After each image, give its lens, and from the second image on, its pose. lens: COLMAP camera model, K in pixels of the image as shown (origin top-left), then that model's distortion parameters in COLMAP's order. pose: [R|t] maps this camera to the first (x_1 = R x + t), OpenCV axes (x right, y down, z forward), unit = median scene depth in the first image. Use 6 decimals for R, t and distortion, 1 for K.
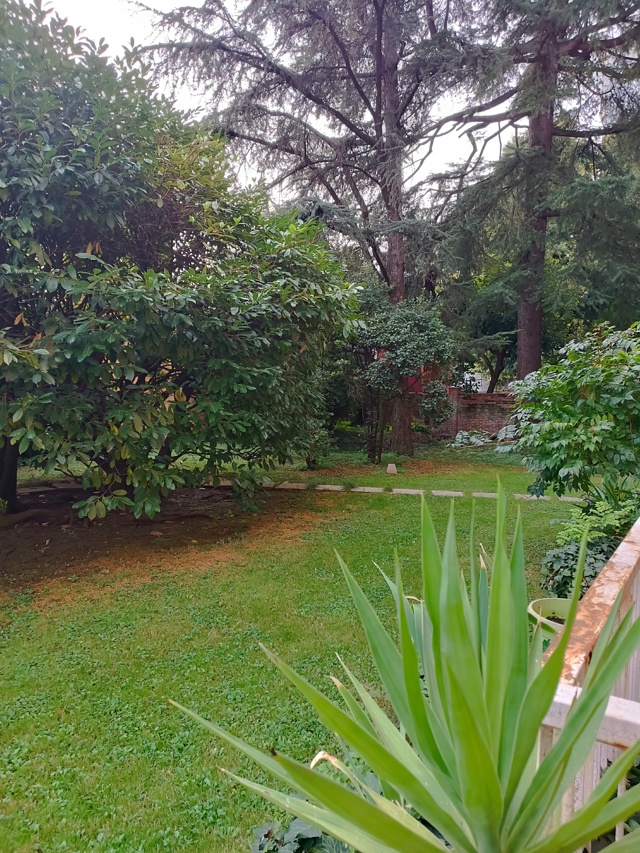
lens RADIAL K [[625.4, 0, 308.4], [0, 625.4, 422.5], [0, 0, 1]] dist [0.004046, -0.003615]
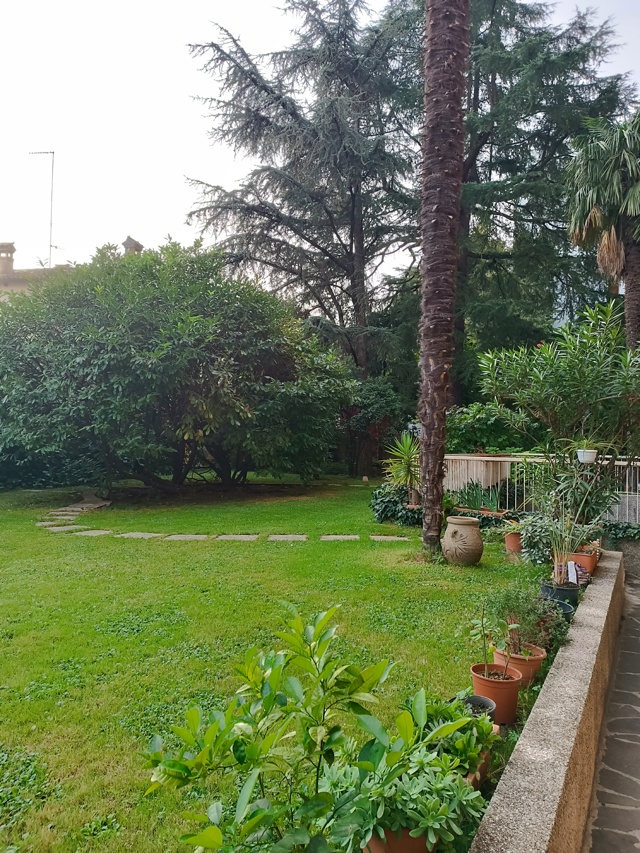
lens RADIAL K [[625.4, 0, 308.4], [0, 625.4, 422.5], [0, 0, 1]] dist [0.004046, -0.003615]
pose [[0.996445, 0.011646, 0.083434, -0.083278], [-0.005058, 0.996882, -0.078738, 0.028926], [-0.084091, 0.078036, 0.993398, -0.345522]]
